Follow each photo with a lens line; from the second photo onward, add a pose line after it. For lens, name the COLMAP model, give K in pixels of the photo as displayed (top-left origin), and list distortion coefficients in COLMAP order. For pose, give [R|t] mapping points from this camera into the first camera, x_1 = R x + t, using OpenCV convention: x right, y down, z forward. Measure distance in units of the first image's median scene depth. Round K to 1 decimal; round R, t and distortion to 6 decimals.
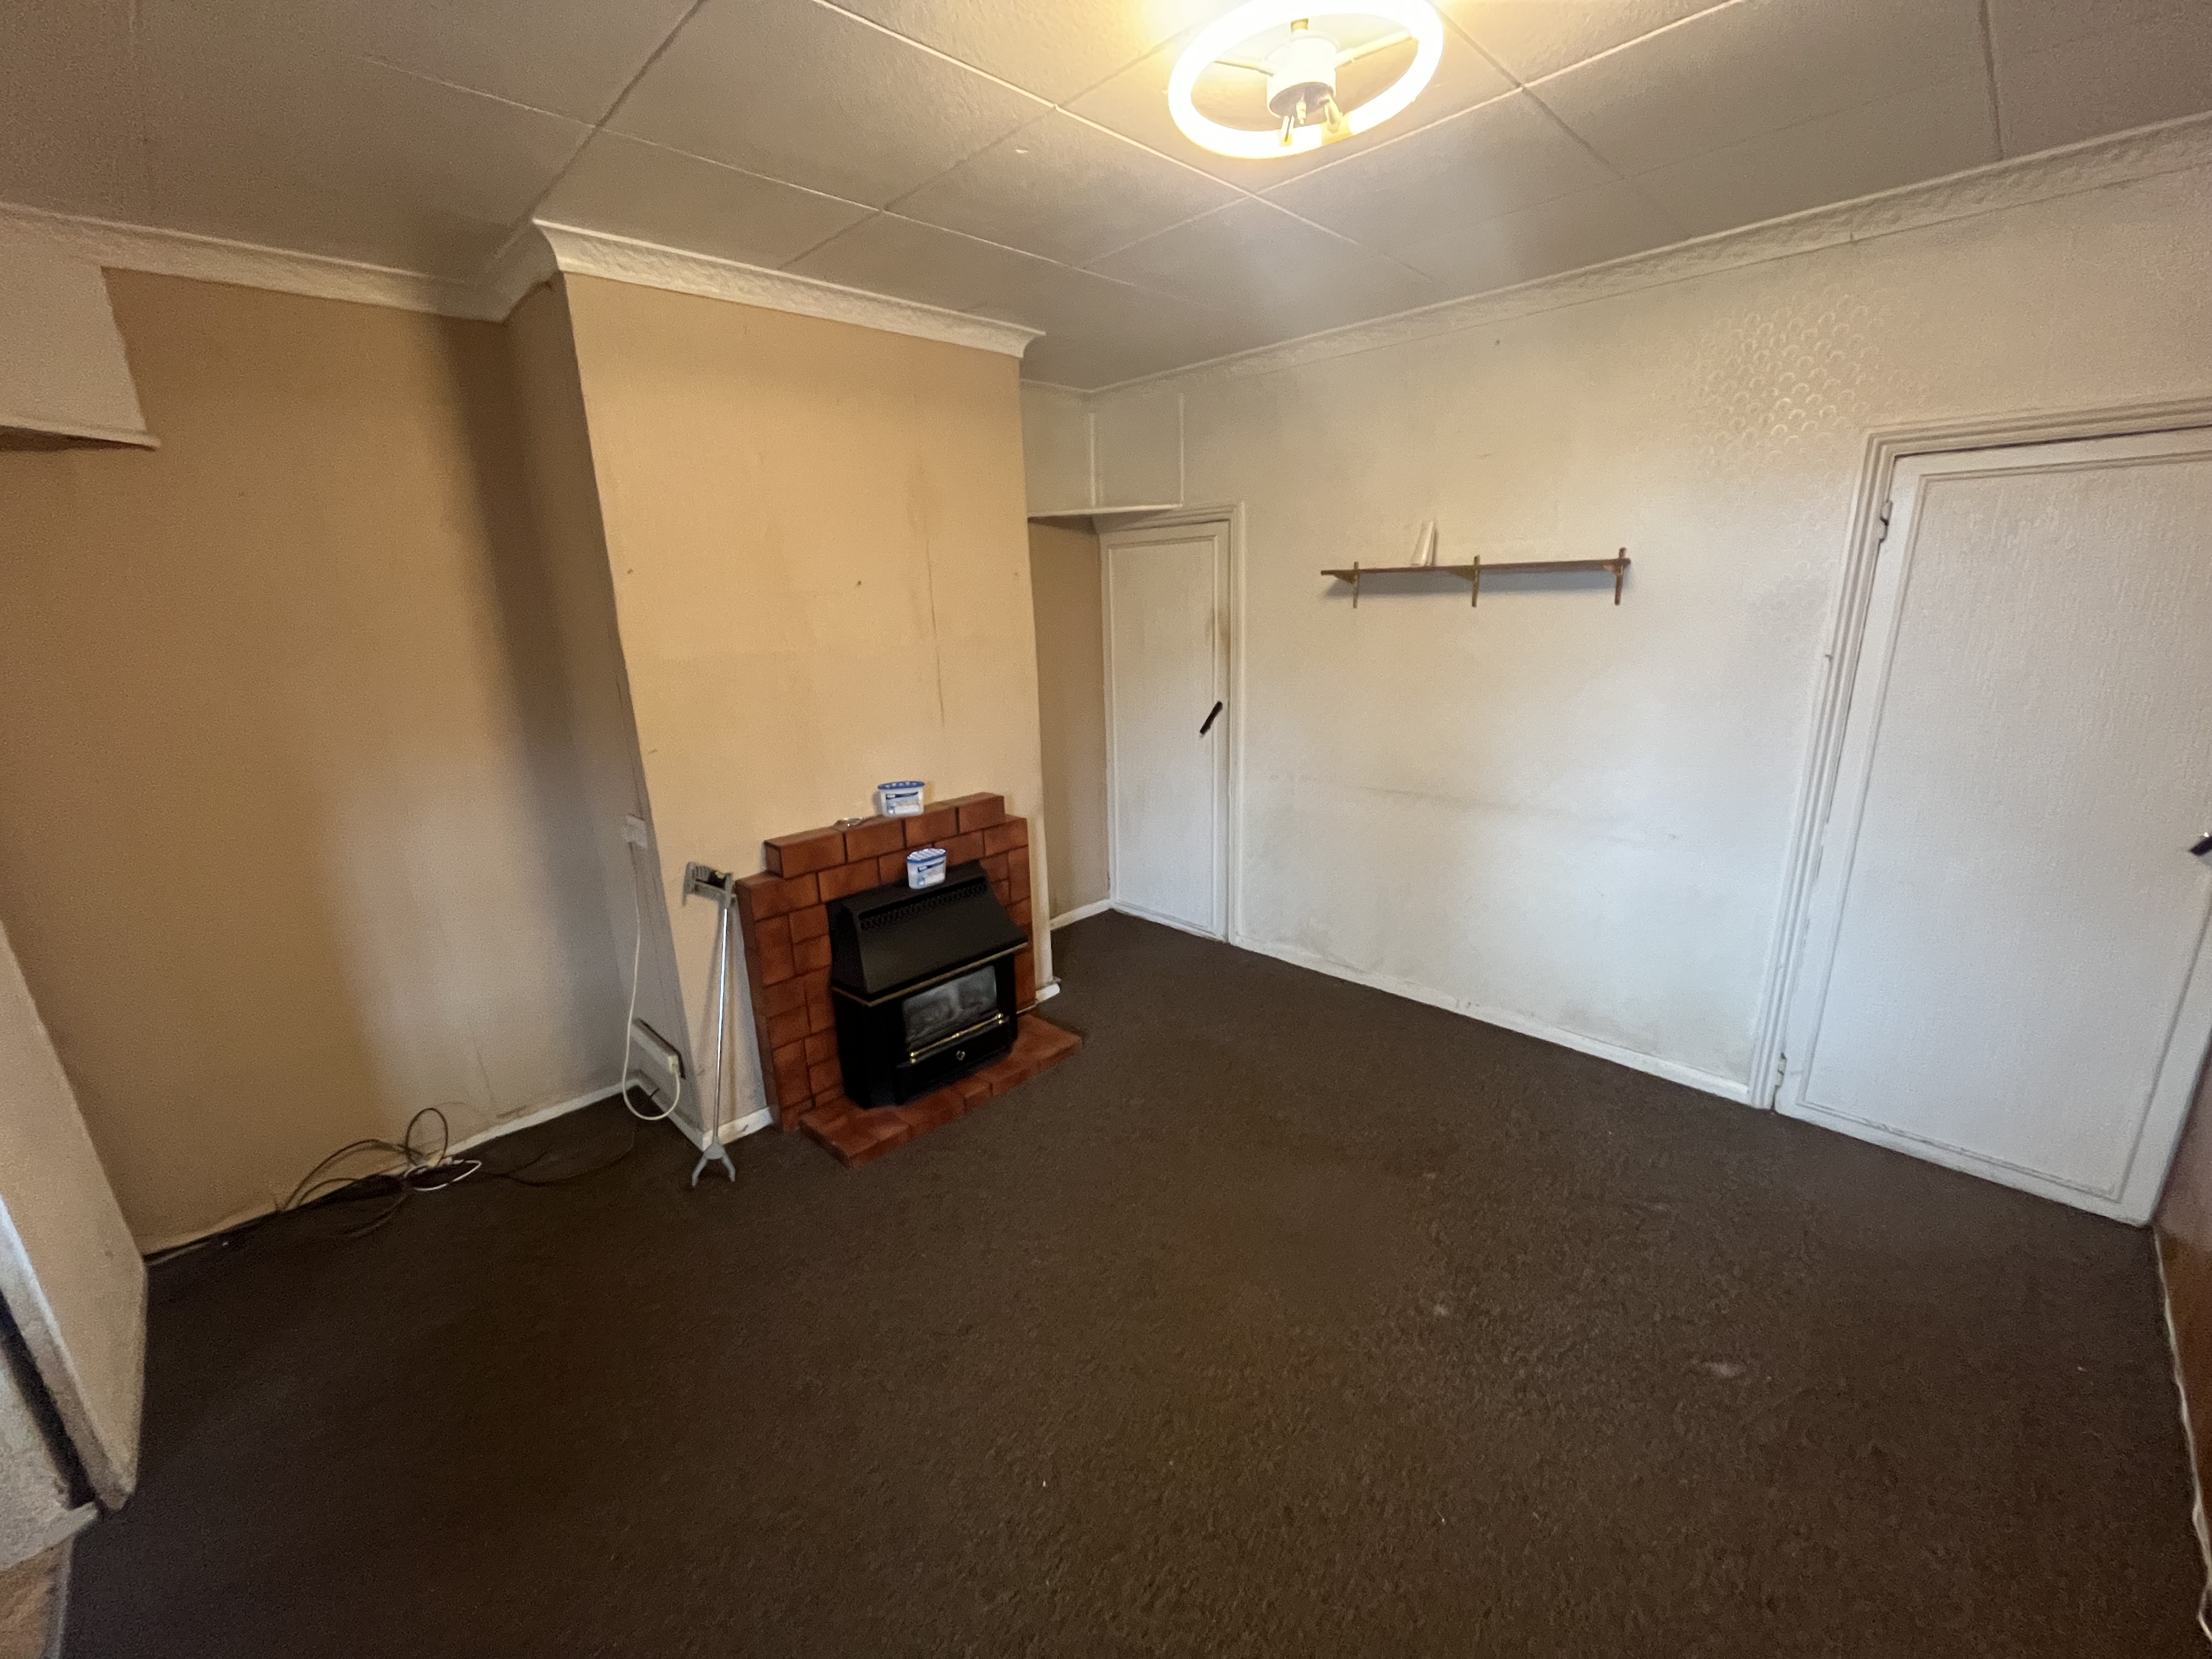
lens RADIAL K [[900.4, 0, 1112.1], [0, 900.4, 826.8], [0, 0, 1]] dist [-0.004034, -0.000757]
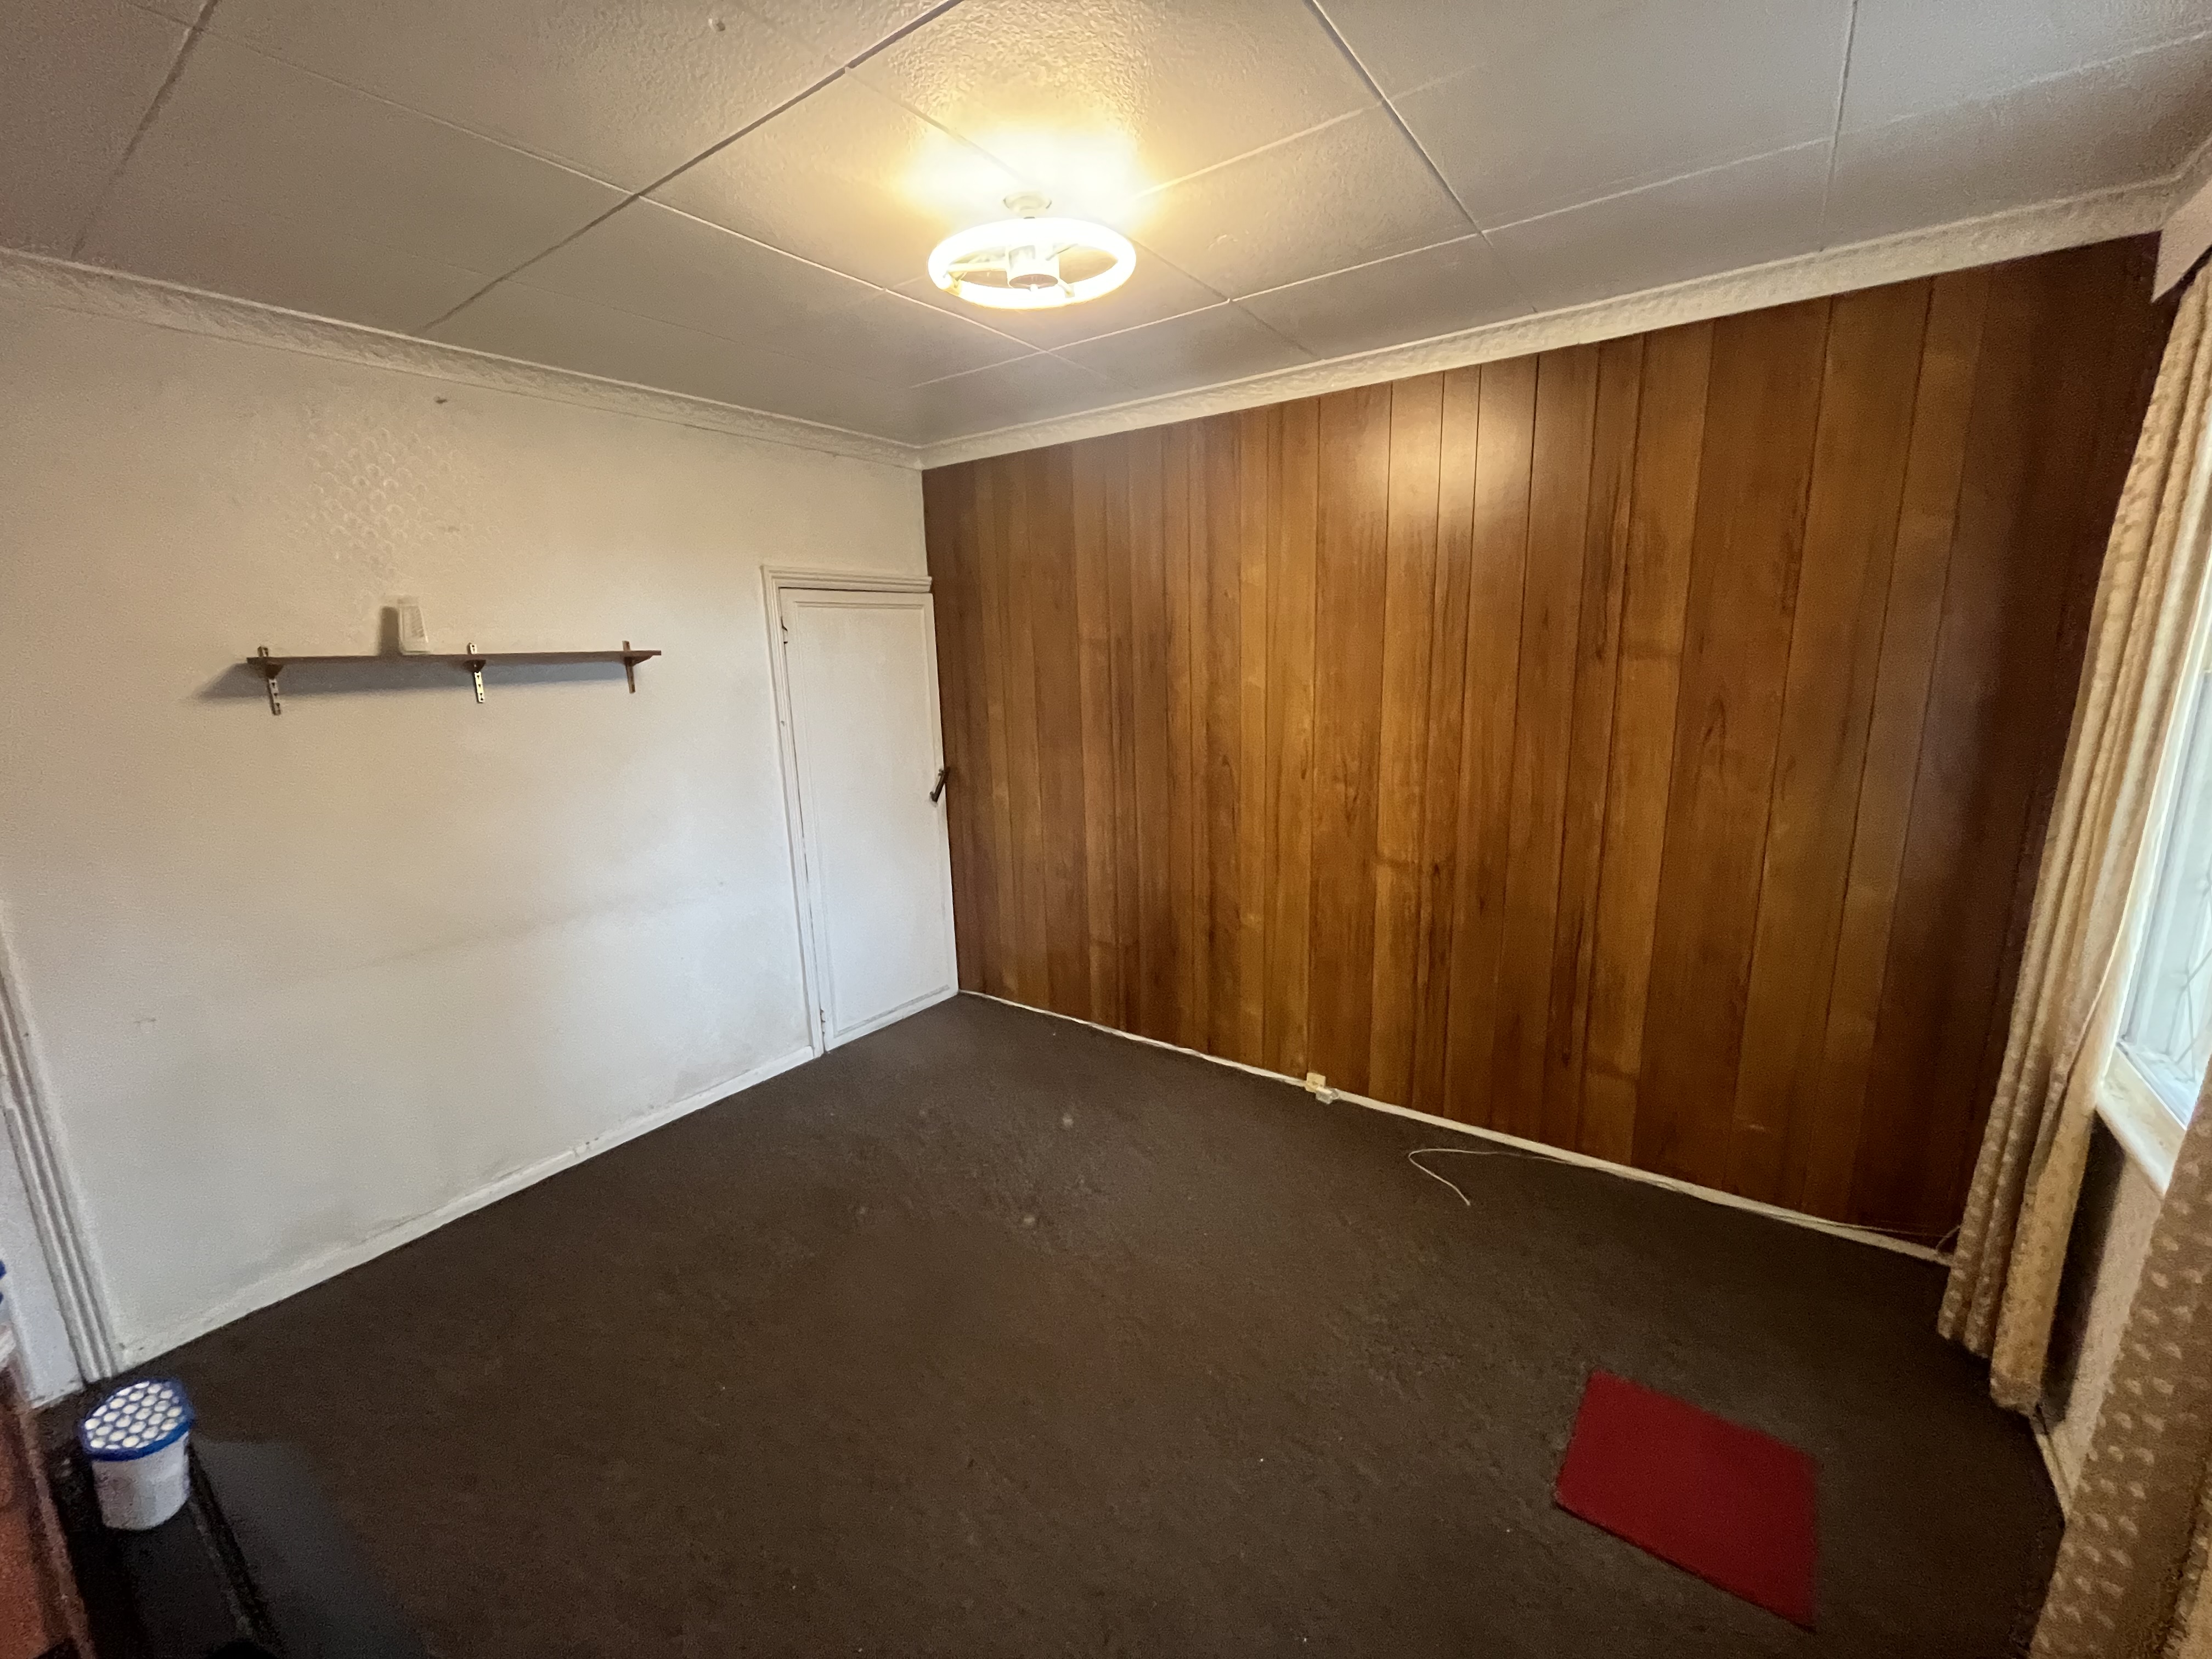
lens RADIAL K [[900.4, 0, 1112.1], [0, 900.4, 826.8], [0, 0, 1]] dist [-0.004034, -0.000757]
pose [[-0.155589, -0.160038, 0.974772, -0.589746], [0.287949, 0.936586, 0.199730, -0.145832], [-0.944922, 0.311760, -0.099639, 0.613988]]
